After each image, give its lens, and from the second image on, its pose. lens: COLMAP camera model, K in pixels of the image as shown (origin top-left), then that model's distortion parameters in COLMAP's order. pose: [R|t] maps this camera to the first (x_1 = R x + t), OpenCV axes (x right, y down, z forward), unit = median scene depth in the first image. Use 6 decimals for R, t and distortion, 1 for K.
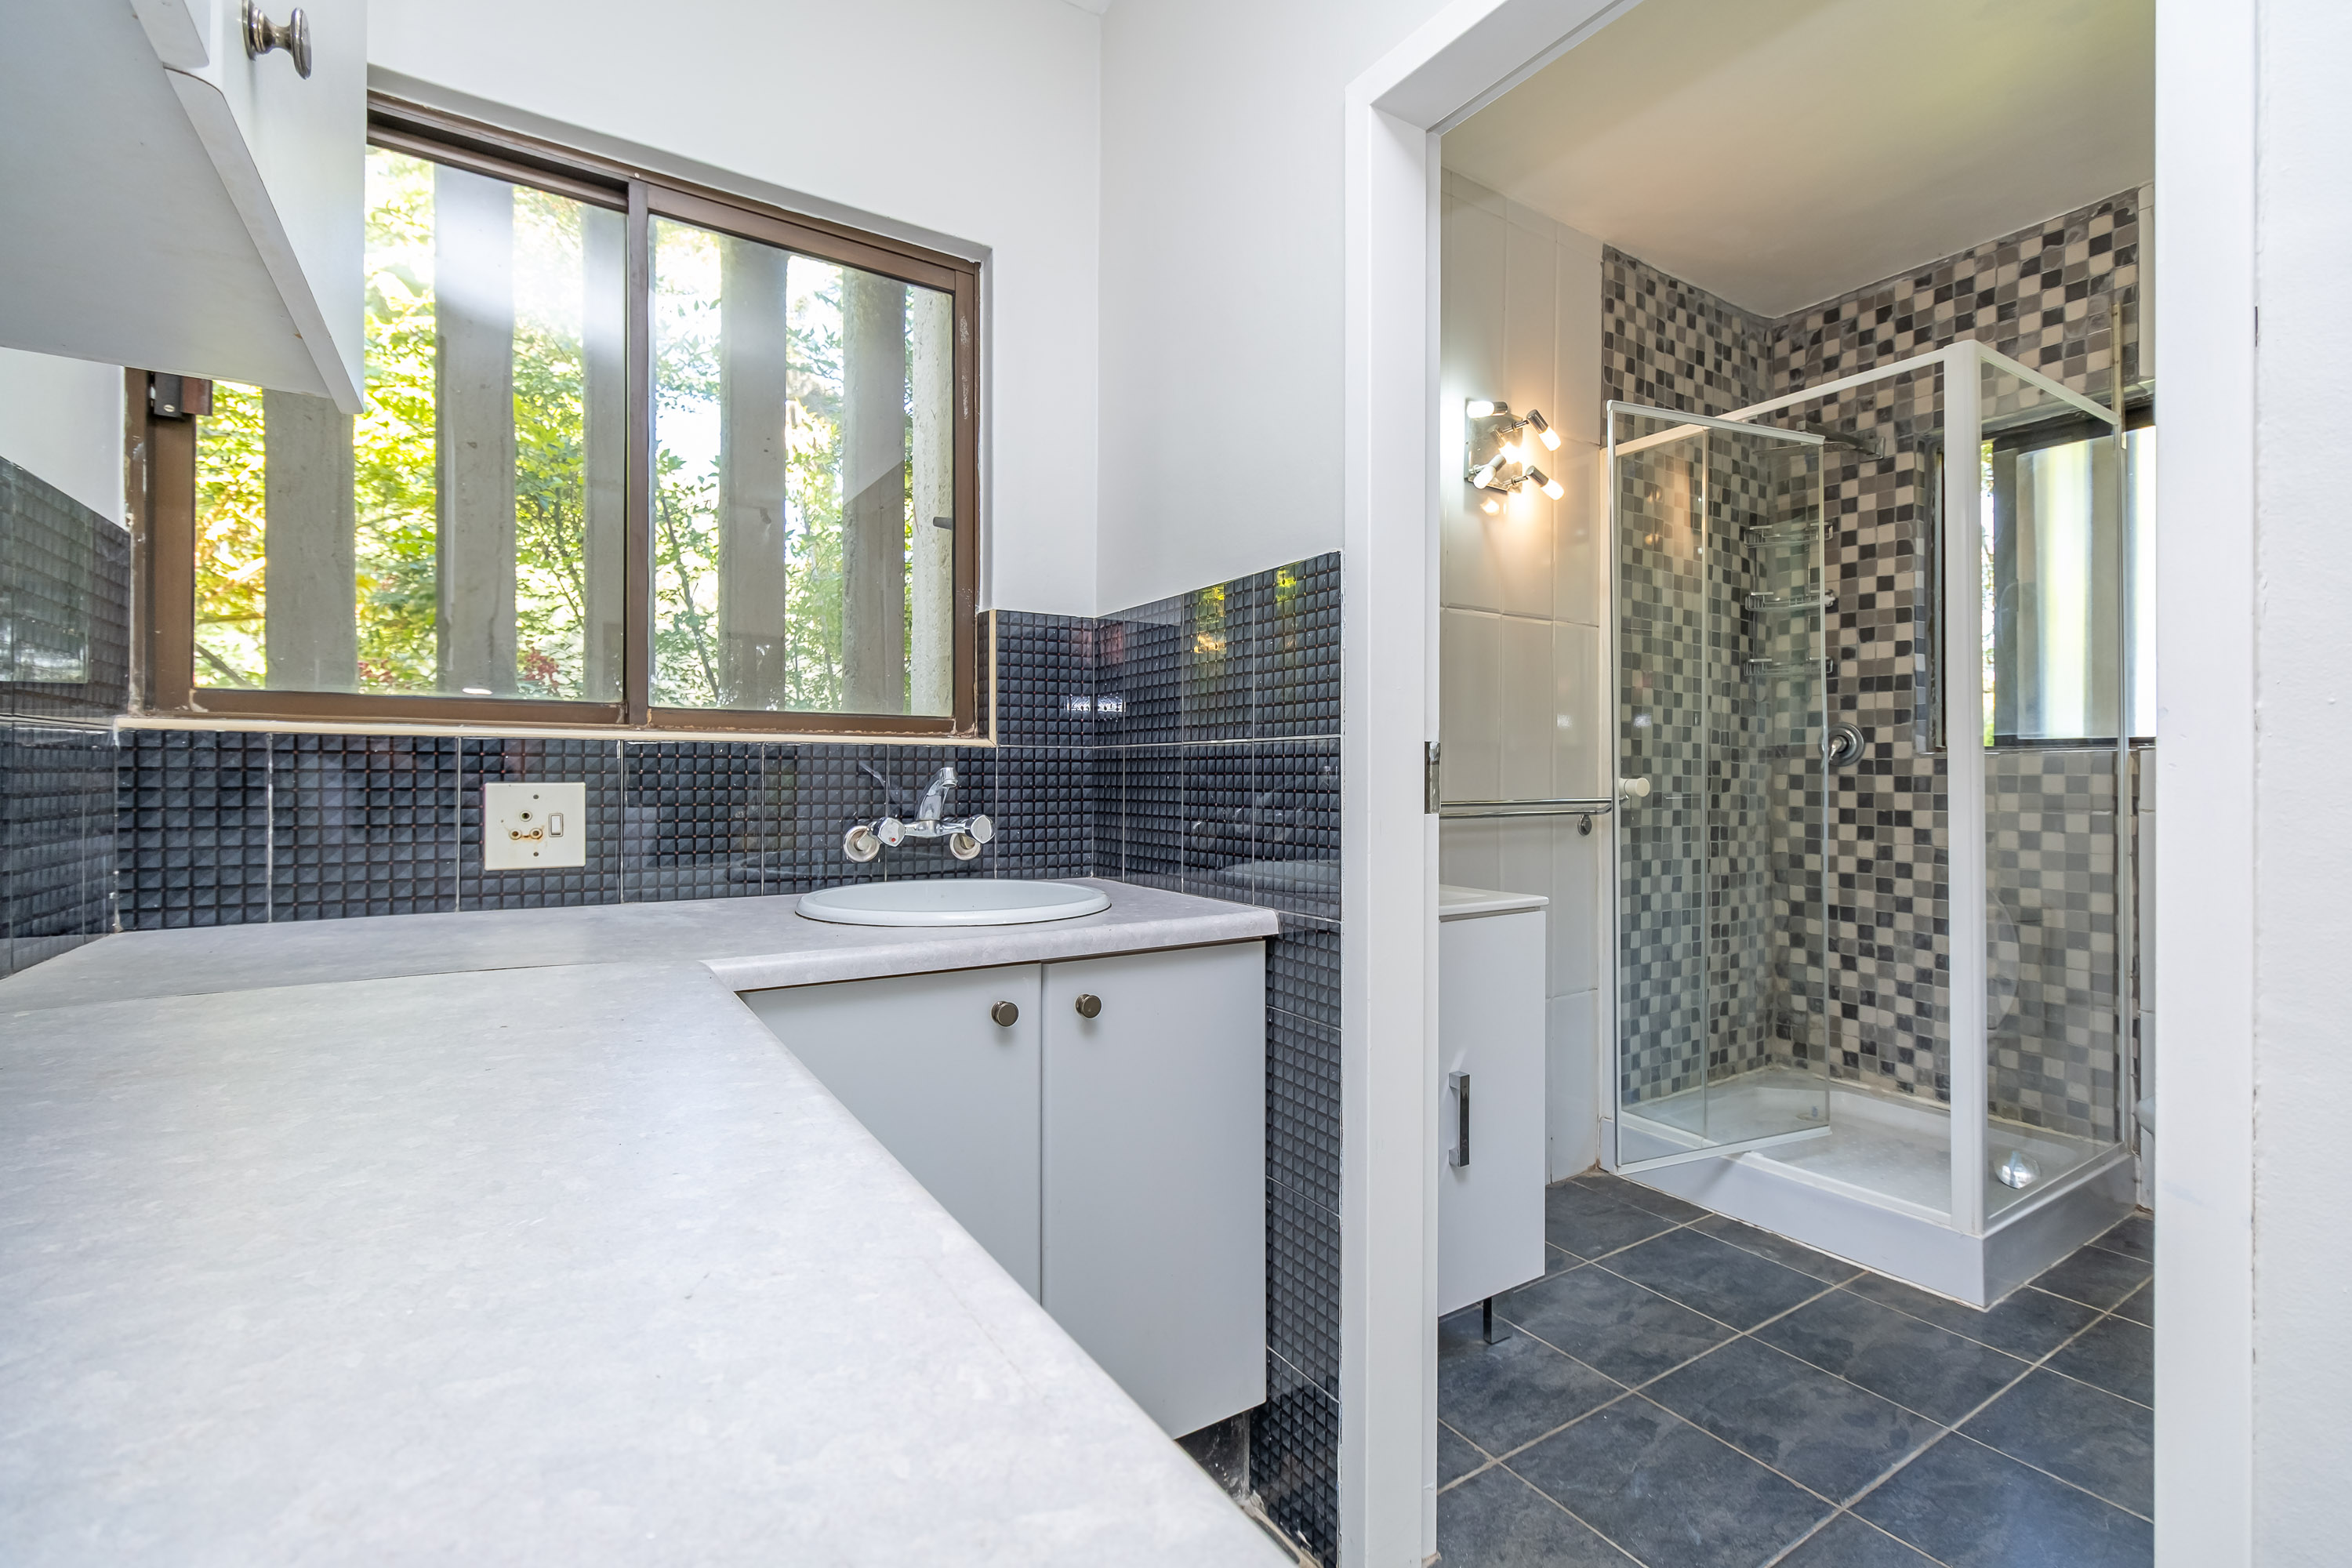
lens RADIAL K [[1043.2, 0, 1189.4], [0, 1043.2, 774.3], [0, 0, 1]] dist [0.003092, -0.001777]
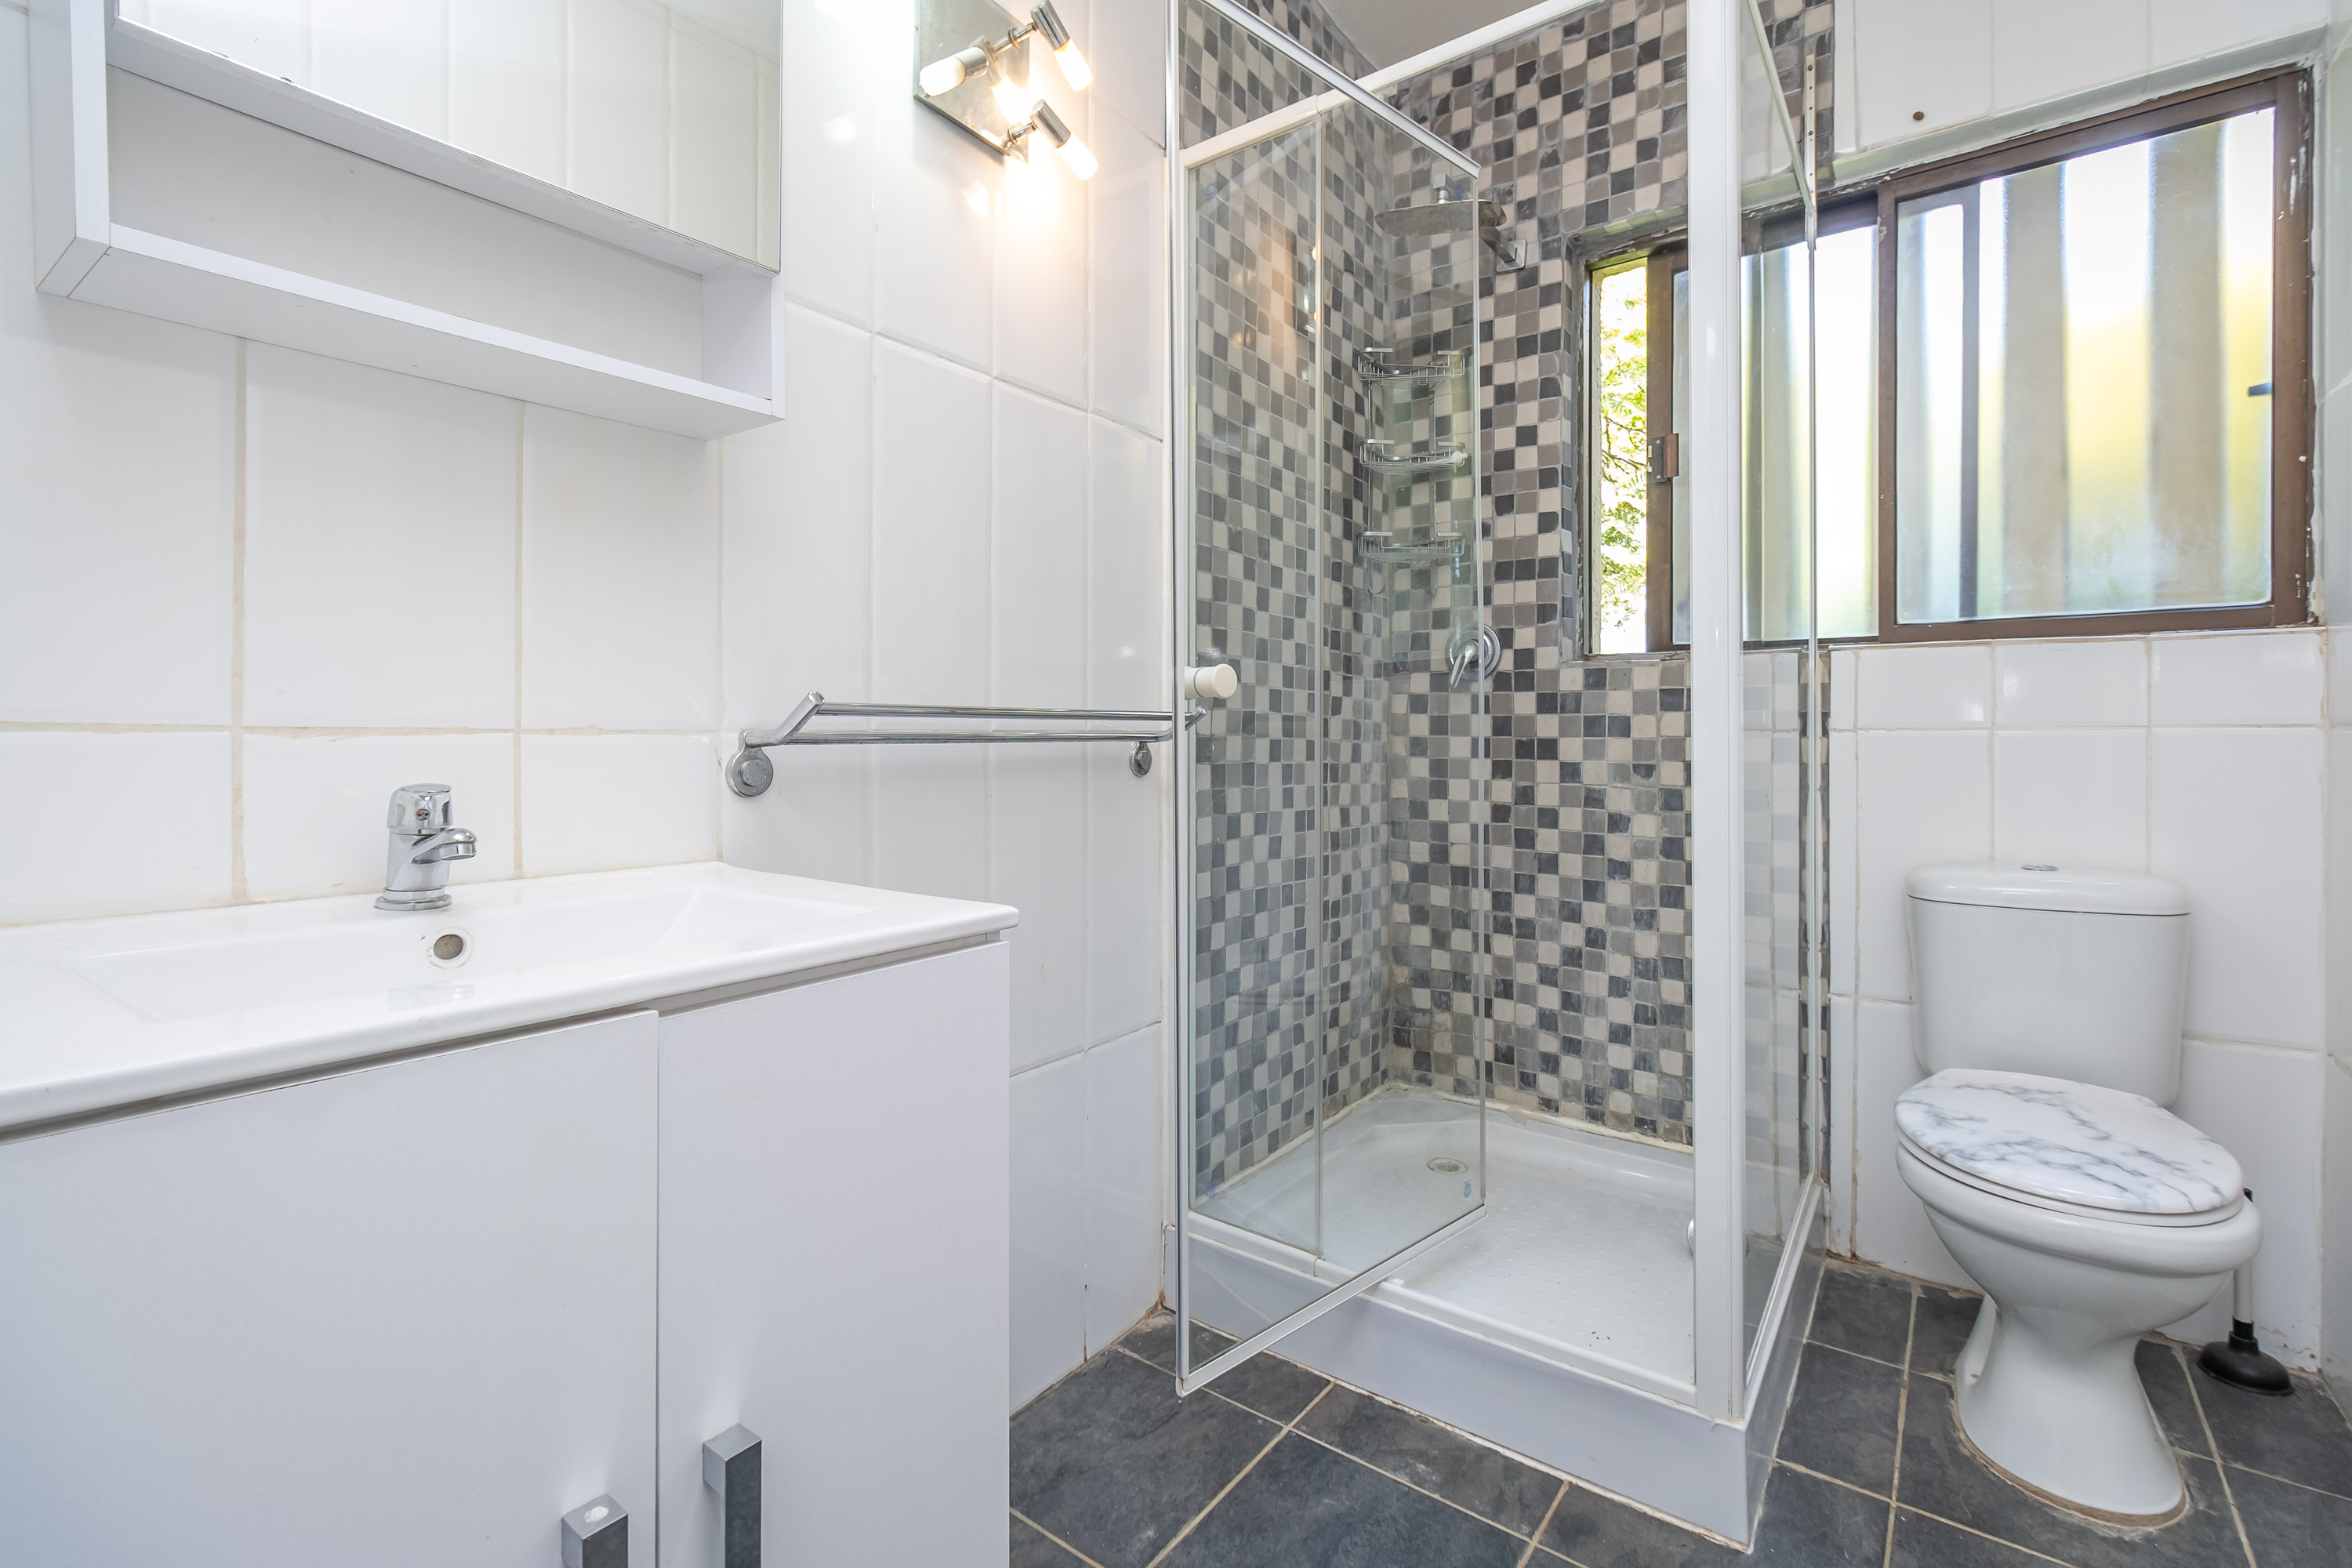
lens RADIAL K [[1045.1, 0, 1175.2], [0, 1045.1, 739.7], [0, 0, 1]] dist [-0.000630, -0.000285]
pose [[0.938663, -0.002193, 0.344830, 0.170821], [0.000416, 0.999986, 0.005227, 0.031274], [-0.344837, -0.004763, 0.938651, 0.382378]]
